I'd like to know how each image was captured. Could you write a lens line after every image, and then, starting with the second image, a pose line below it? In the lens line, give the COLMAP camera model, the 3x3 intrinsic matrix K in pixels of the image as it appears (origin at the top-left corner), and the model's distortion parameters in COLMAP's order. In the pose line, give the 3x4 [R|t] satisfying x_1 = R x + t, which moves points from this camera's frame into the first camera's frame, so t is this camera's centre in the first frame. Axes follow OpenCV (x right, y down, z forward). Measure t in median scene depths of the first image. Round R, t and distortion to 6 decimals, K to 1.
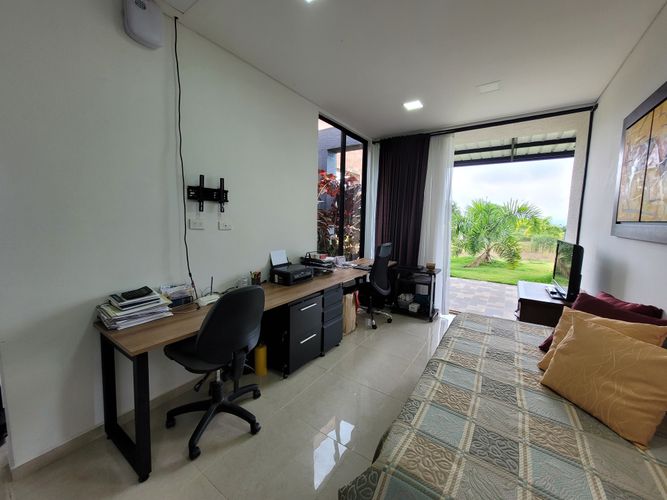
lens RADIAL K [[262.5, 0, 335.7], [0, 262.5, 245.6], [0, 0, 1]] dist [0.003893, -0.000045]
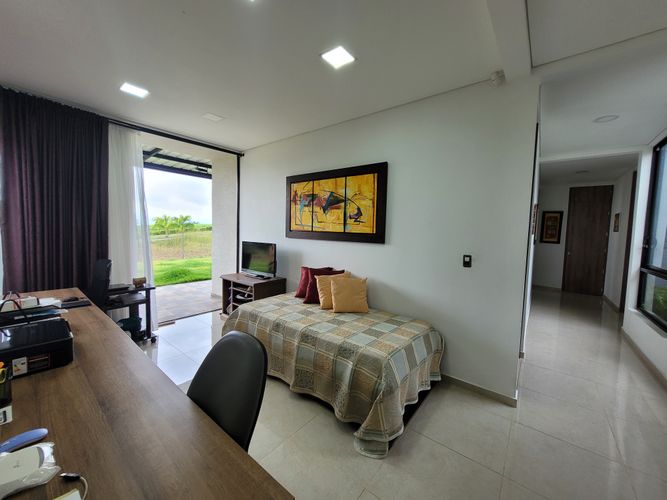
lens RADIAL K [[262.5, 0, 335.7], [0, 262.5, 245.6], [0, 0, 1]] dist [0.003893, -0.000045]
pose [[0.076426, -0.079848, 0.993873, -0.755941], [0.075197, 0.994411, 0.074109, -0.090100], [-0.994236, 0.069073, 0.082003, 0.492408]]
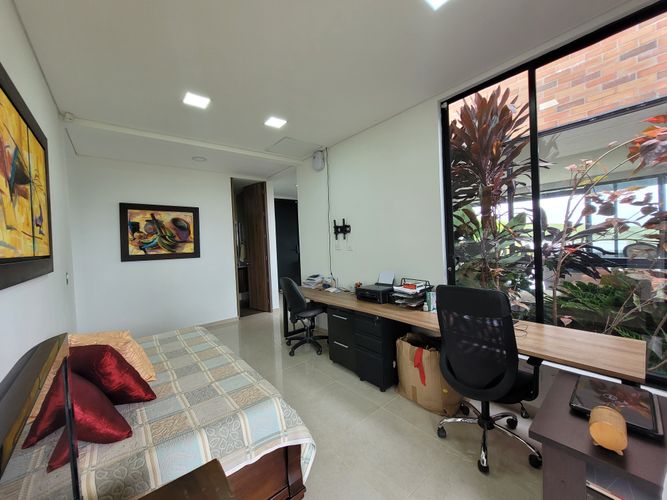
lens RADIAL K [[262.5, 0, 335.7], [0, 262.5, 245.6], [0, 0, 1]] dist [0.003893, -0.000045]
pose [[-0.281441, 0.018516, -0.959400, 1.159393], [-0.059098, 0.997581, 0.036589, -0.148907], [0.957757, 0.066997, -0.279666, 1.439364]]
